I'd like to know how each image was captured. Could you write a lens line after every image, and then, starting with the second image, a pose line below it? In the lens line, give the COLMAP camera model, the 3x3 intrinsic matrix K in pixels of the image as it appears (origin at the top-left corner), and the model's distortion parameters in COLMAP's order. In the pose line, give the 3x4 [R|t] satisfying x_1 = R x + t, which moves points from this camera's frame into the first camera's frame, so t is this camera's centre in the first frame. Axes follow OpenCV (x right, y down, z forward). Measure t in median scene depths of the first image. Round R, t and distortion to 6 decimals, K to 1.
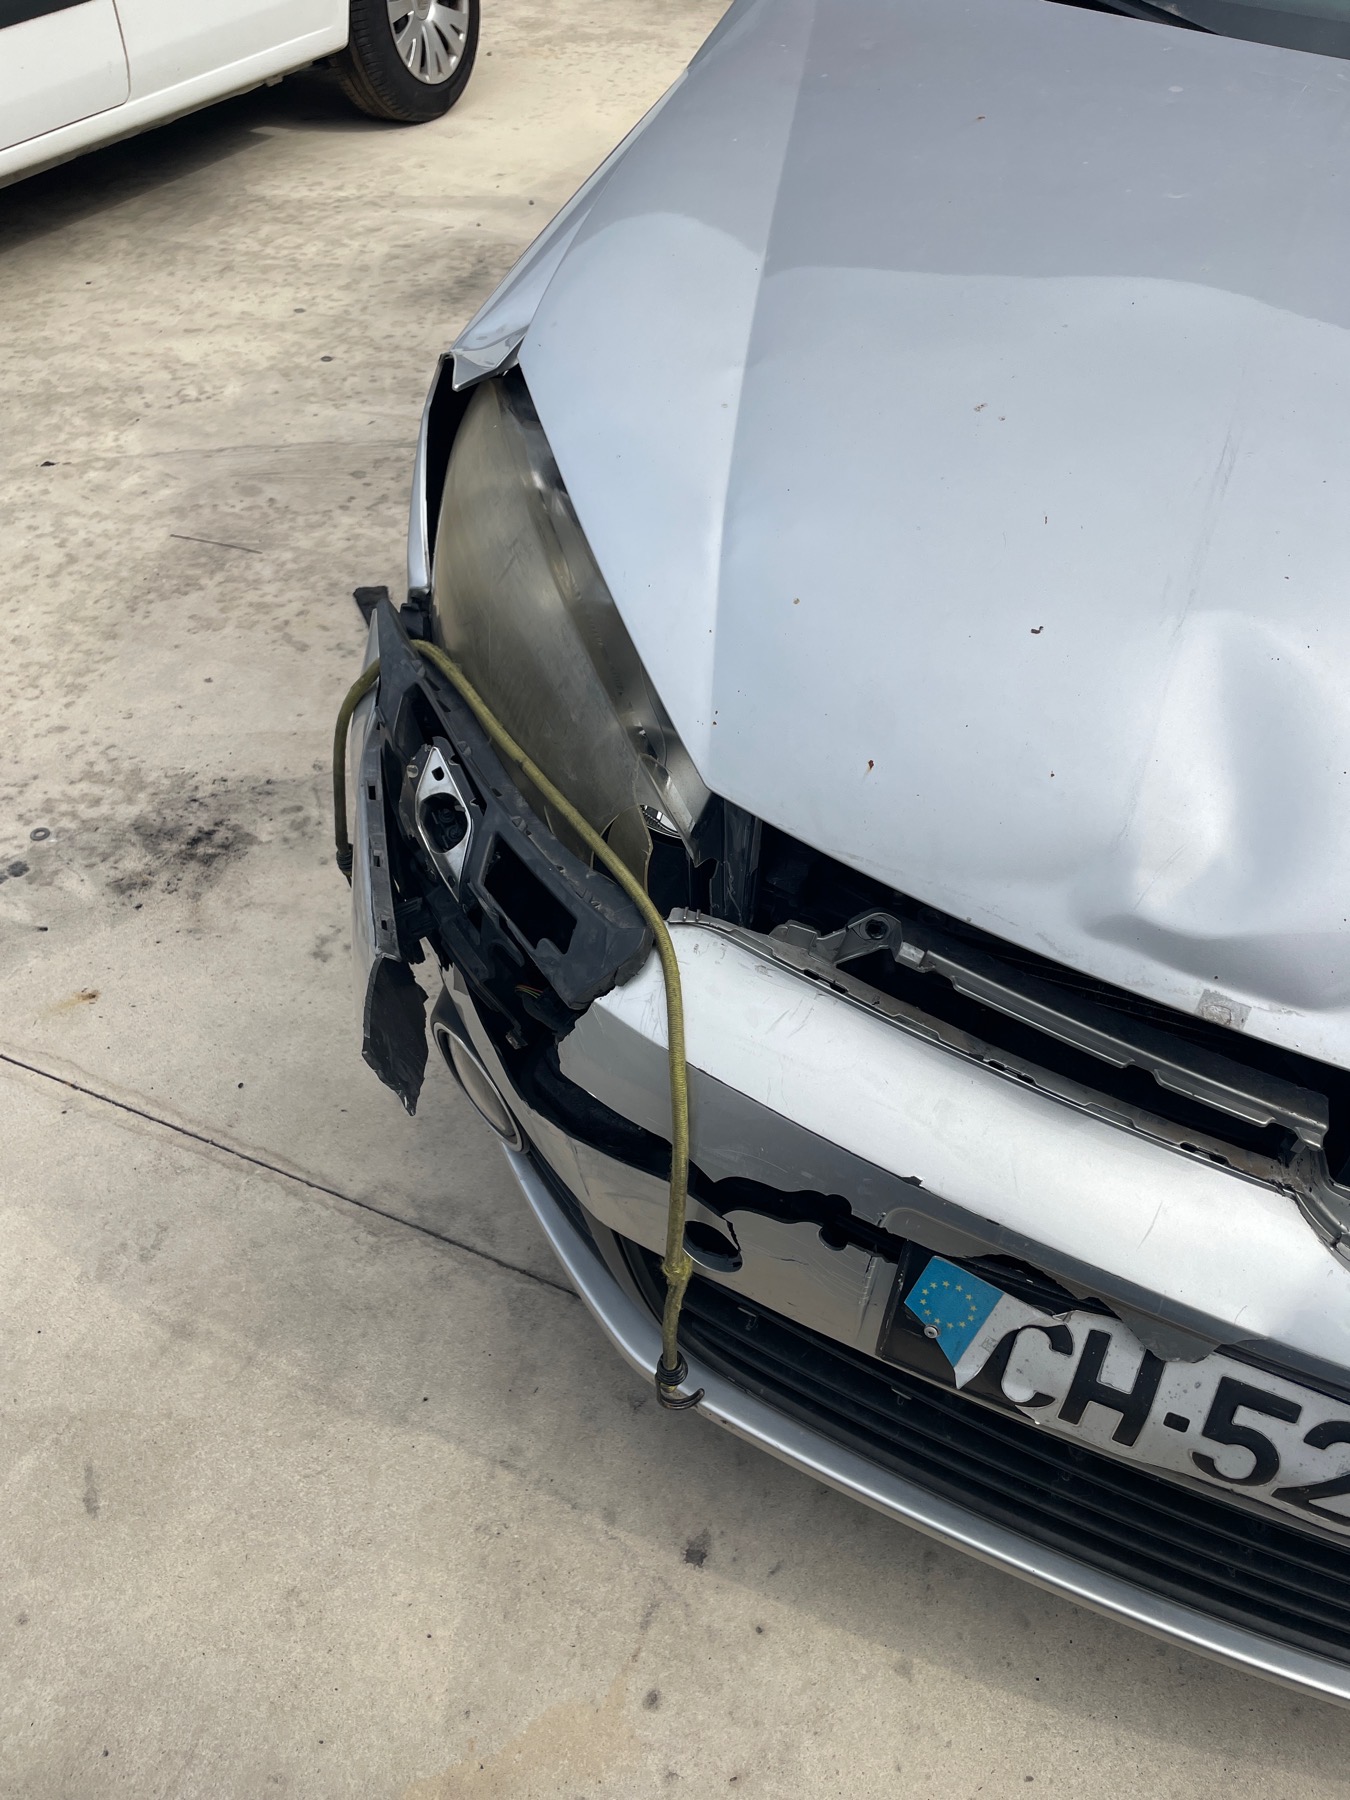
lens RADIAL K [[1368.2, 0, 676.9], [0, 1368.2, 881.5], [0, 0, 1]] dist [0.064988, -0.079518]
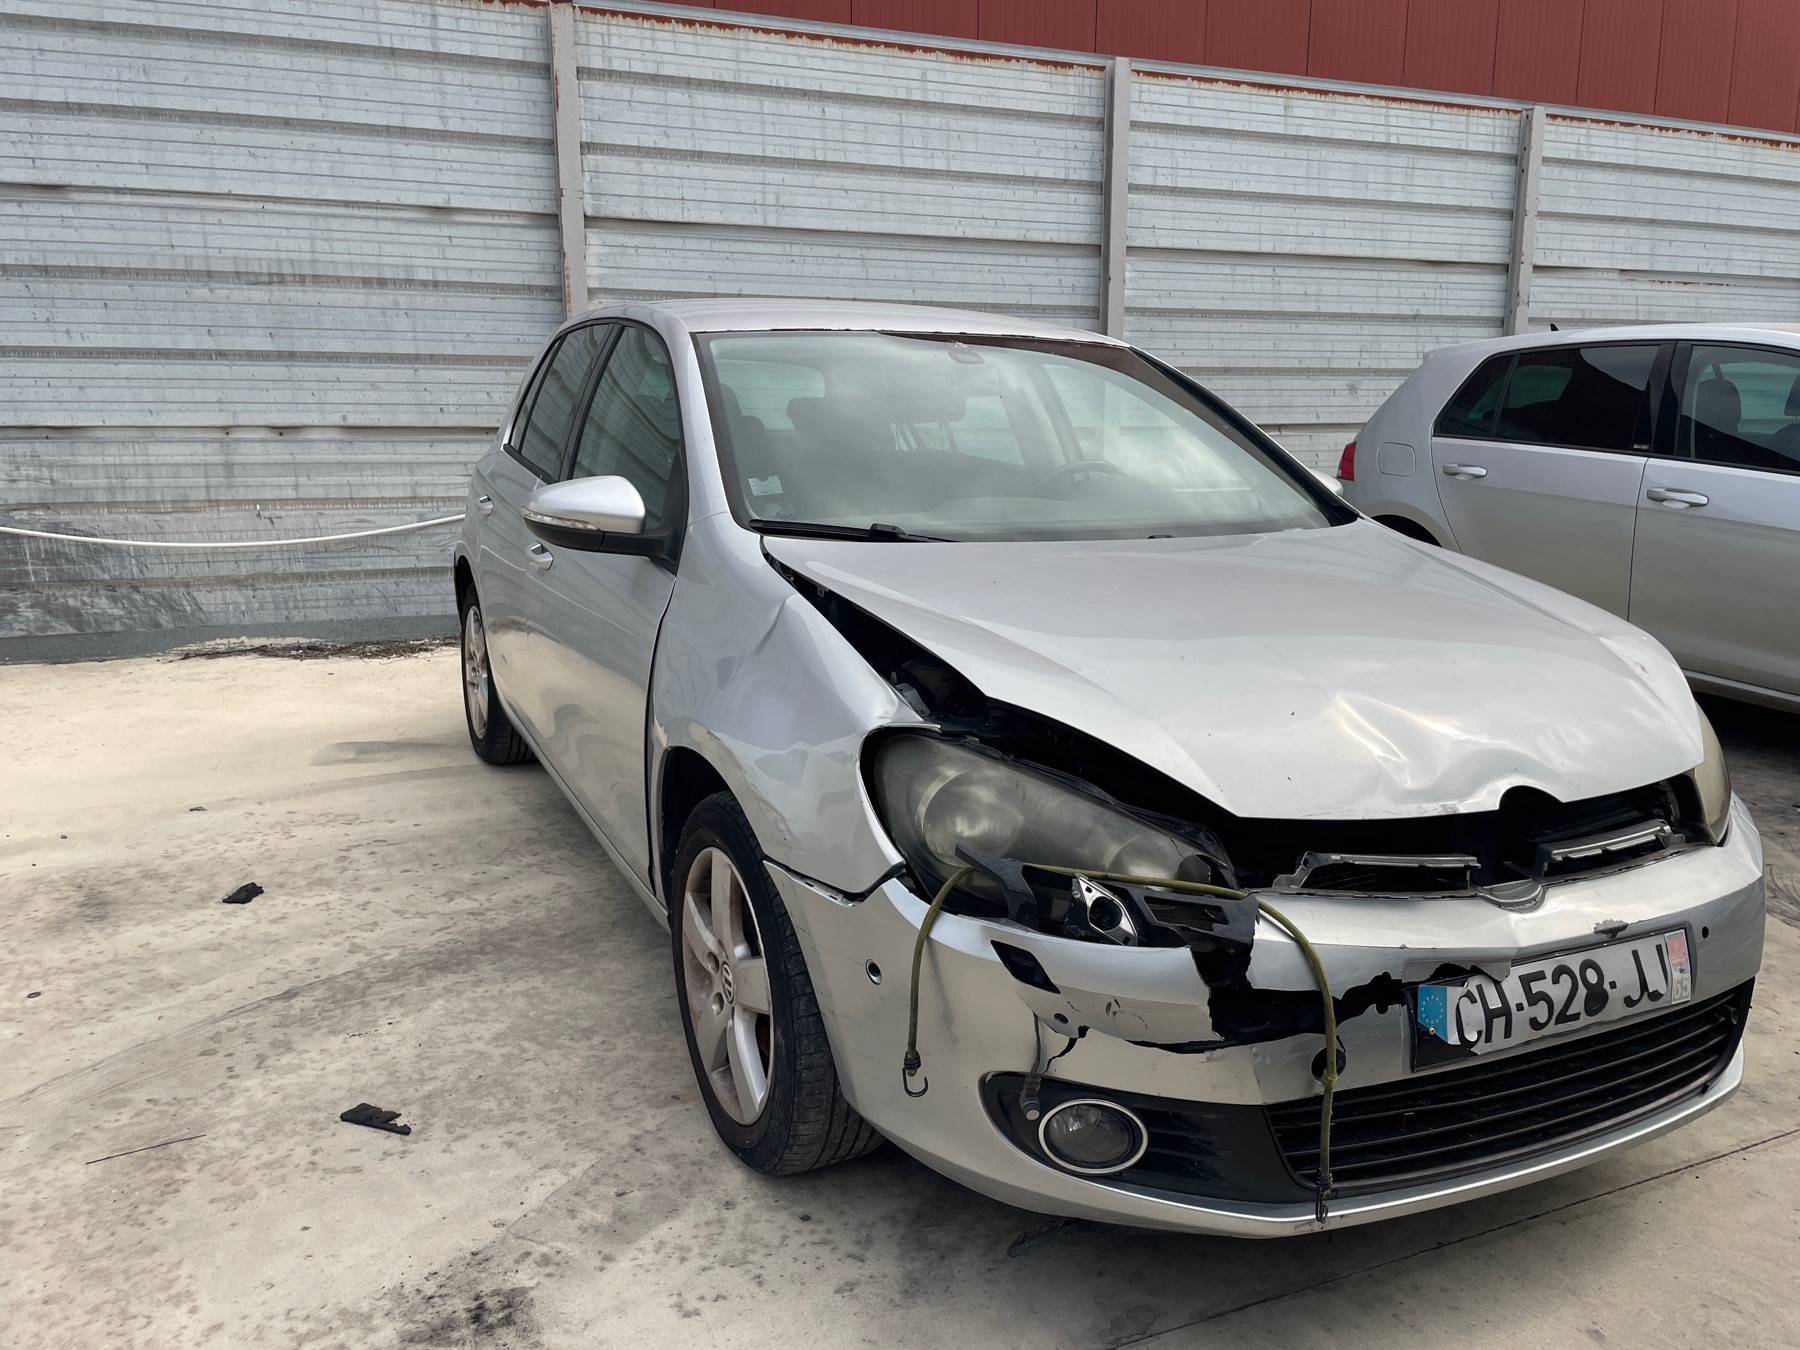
lens RADIAL K [[1368.2, 0, 895.5], [0, 1368.2, 671.8], [0, 0, 1]] dist [0.064988, -0.079518]
pose [[0.687954, -0.183596, 0.702148, -0.773017], [0.511786, 0.808692, -0.289985, 0.040180], [-0.514582, 0.558846, 0.650305, -0.092803]]
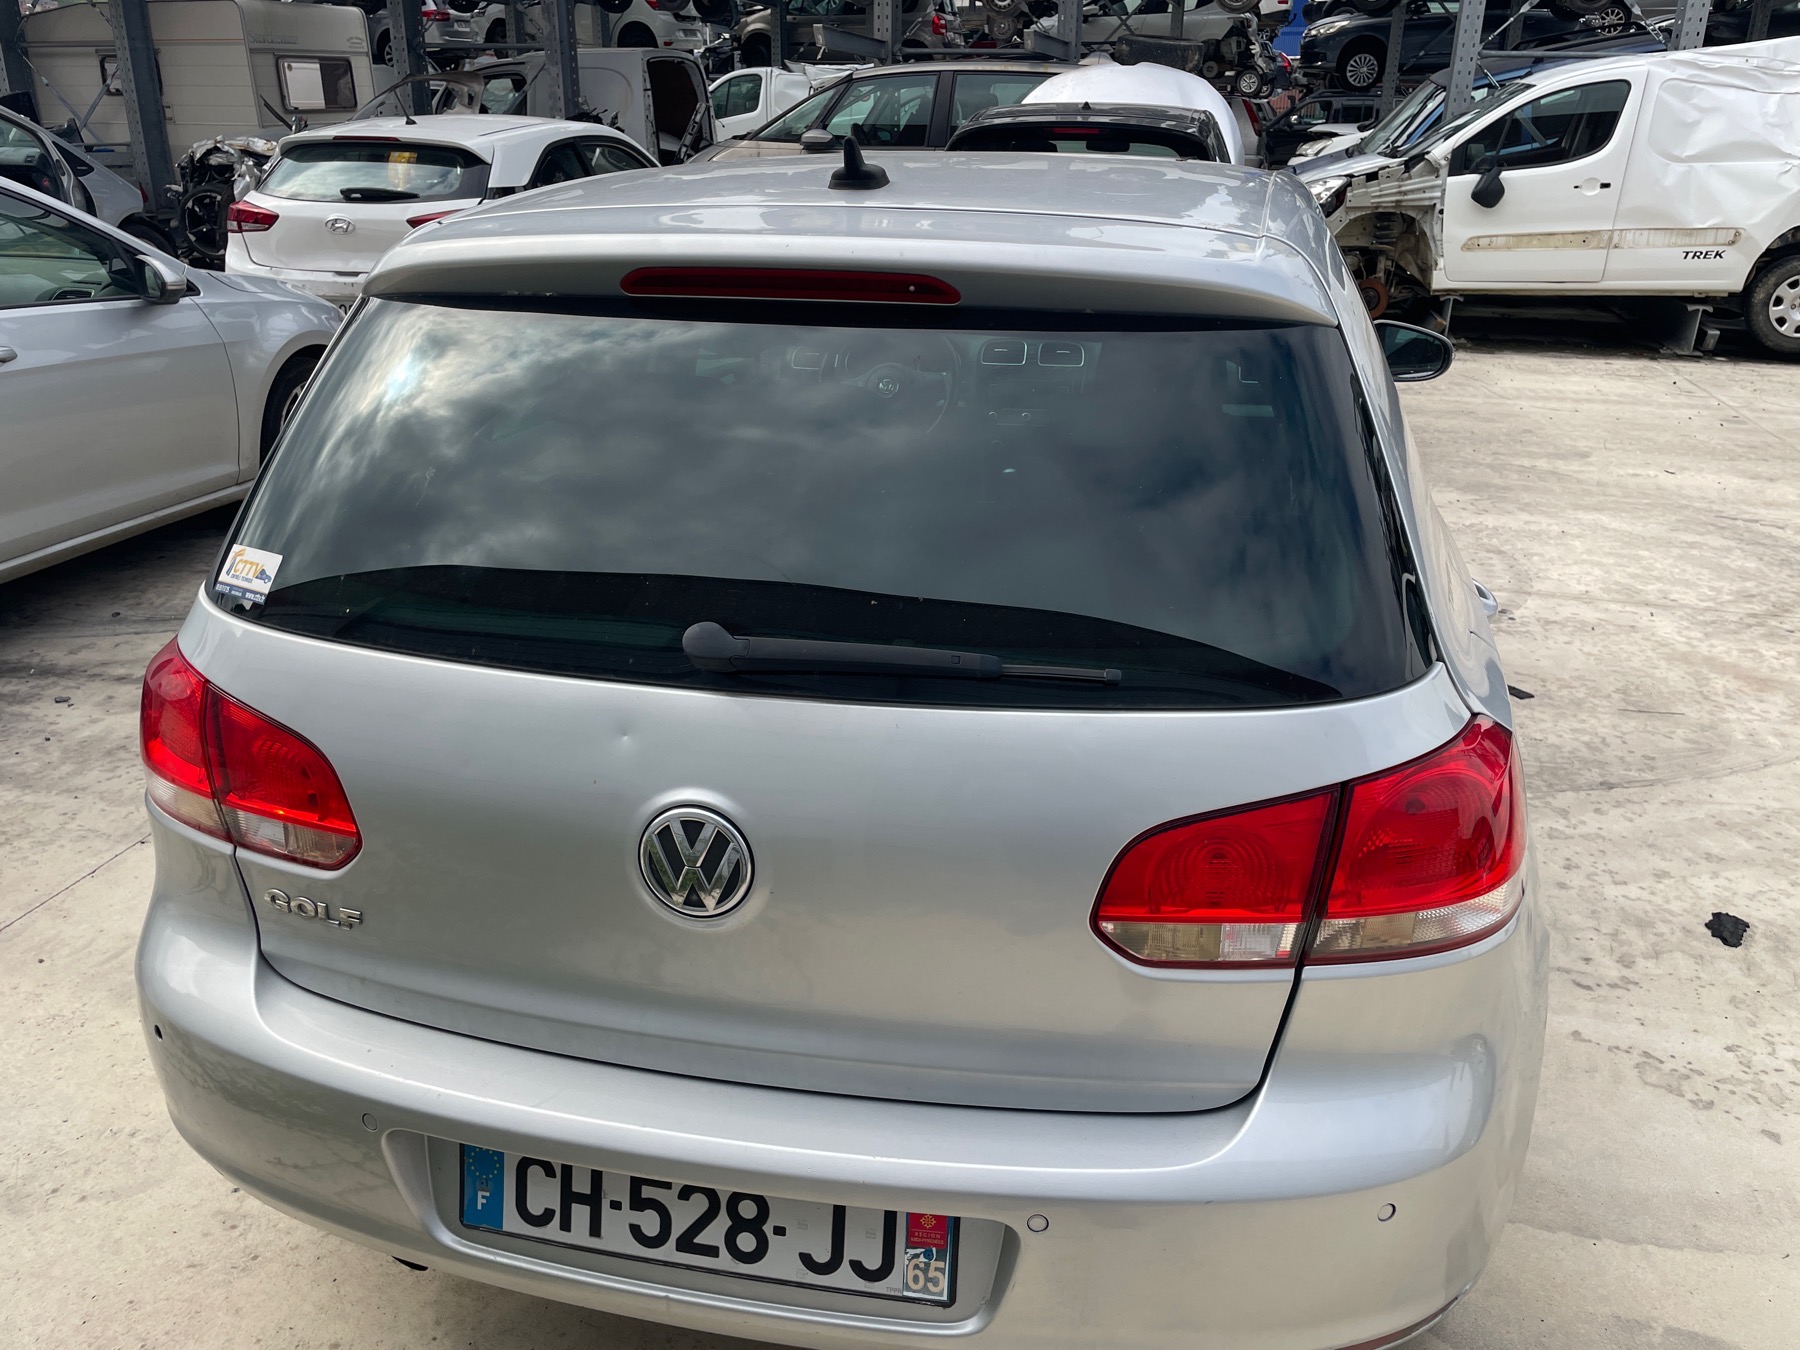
lens RADIAL K [[1368.2, 0, 911.8], [0, 1368.2, 682.9], [0, 0, 1]] dist [0.064988, -0.079518]
pose [[-0.985986, 0.020744, -0.165531, 1.020588], [-0.142408, 0.412183, 0.899903, -2.076811], [0.086897, 0.910865, -0.403452, 2.024835]]
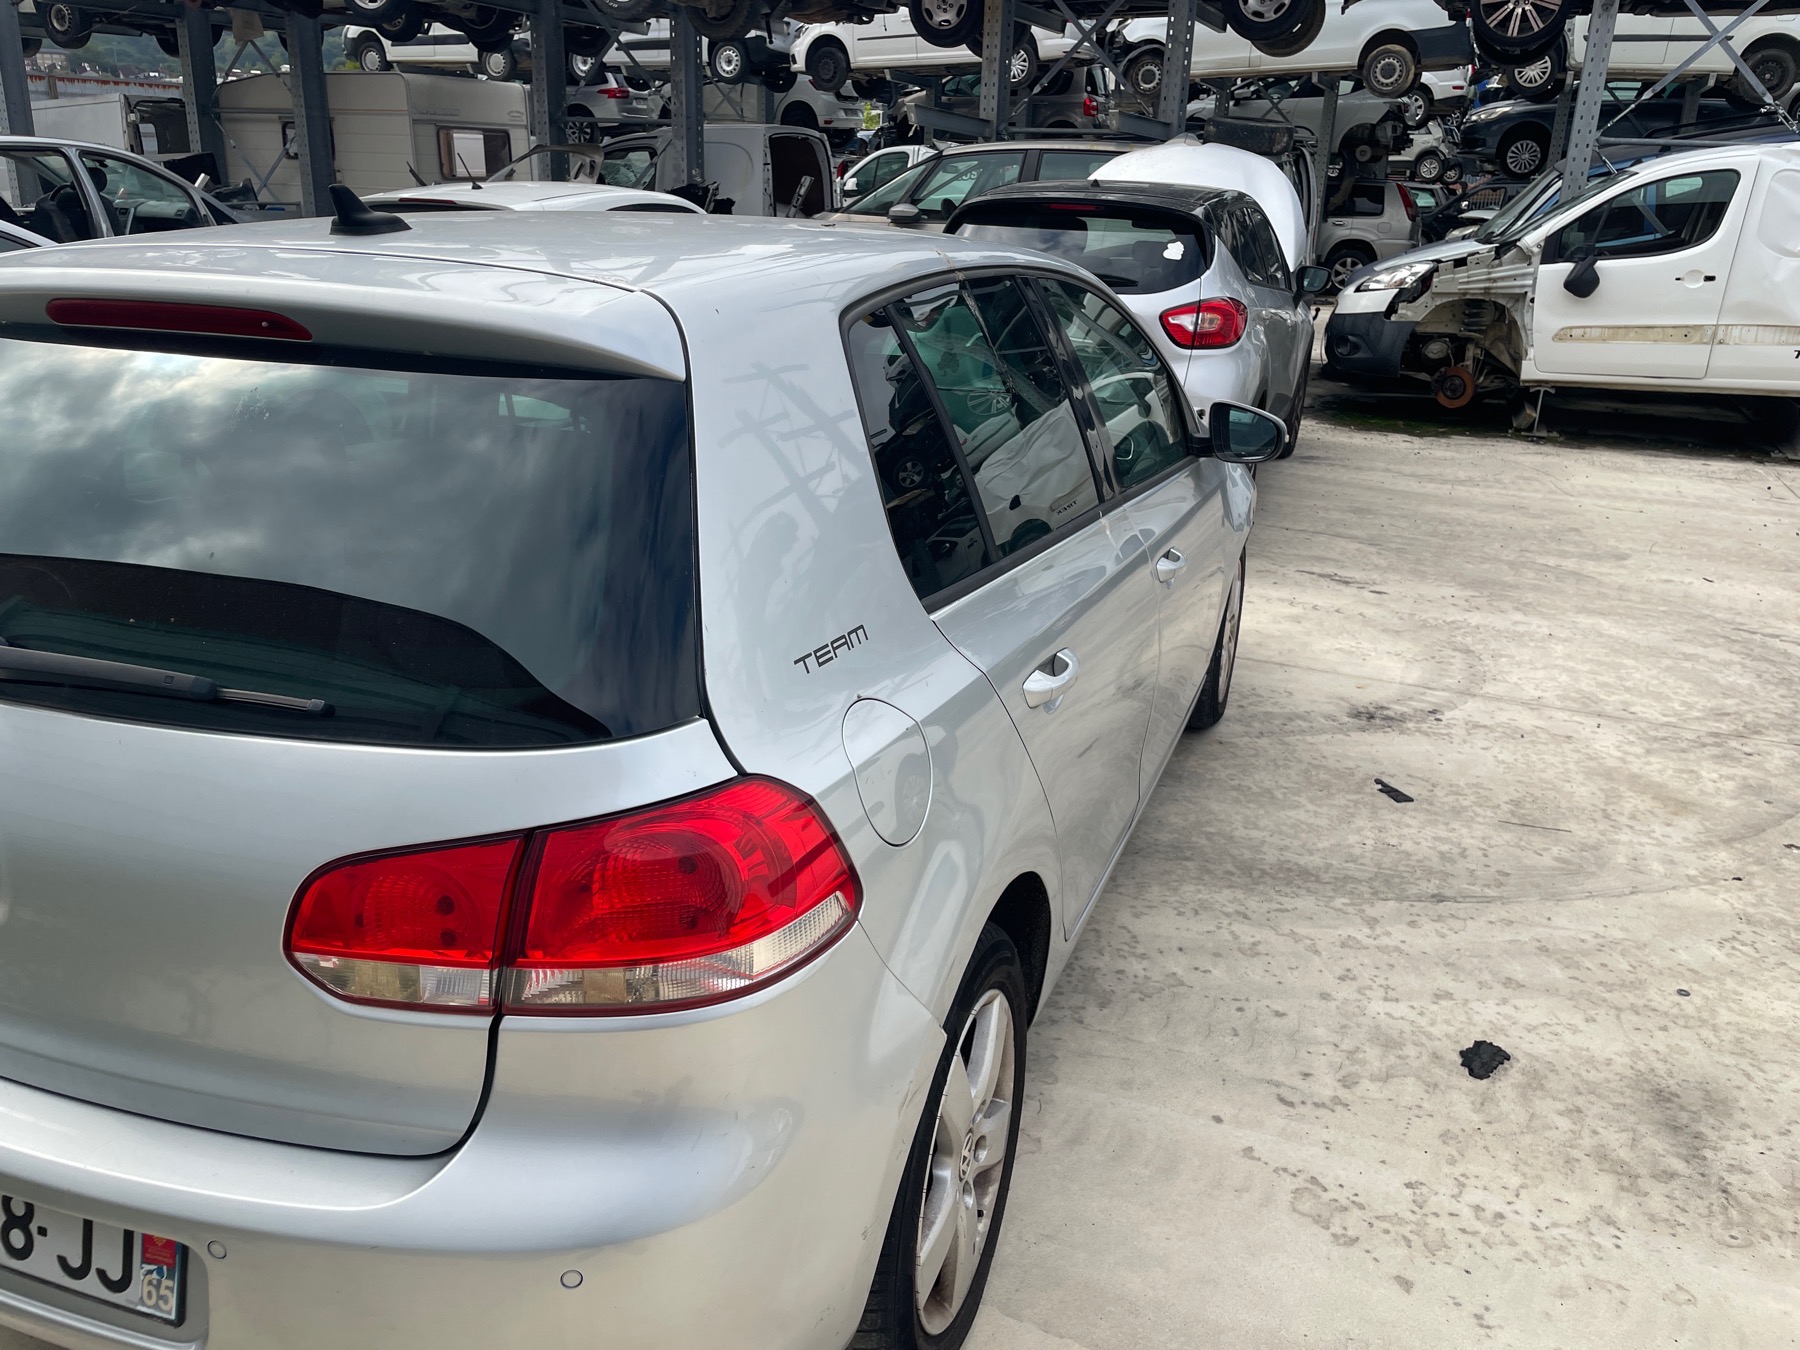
lens RADIAL K [[1368.2, 0, 897.0], [0, 1368.2, 687.5], [0, 0, 1]] dist [0.064988, -0.079518]
pose [[-0.997871, -0.053413, -0.037412, 0.552563], [-0.057380, 0.446553, 0.892915, -2.116166], [-0.030987, 0.893161, -0.448668, 2.047360]]
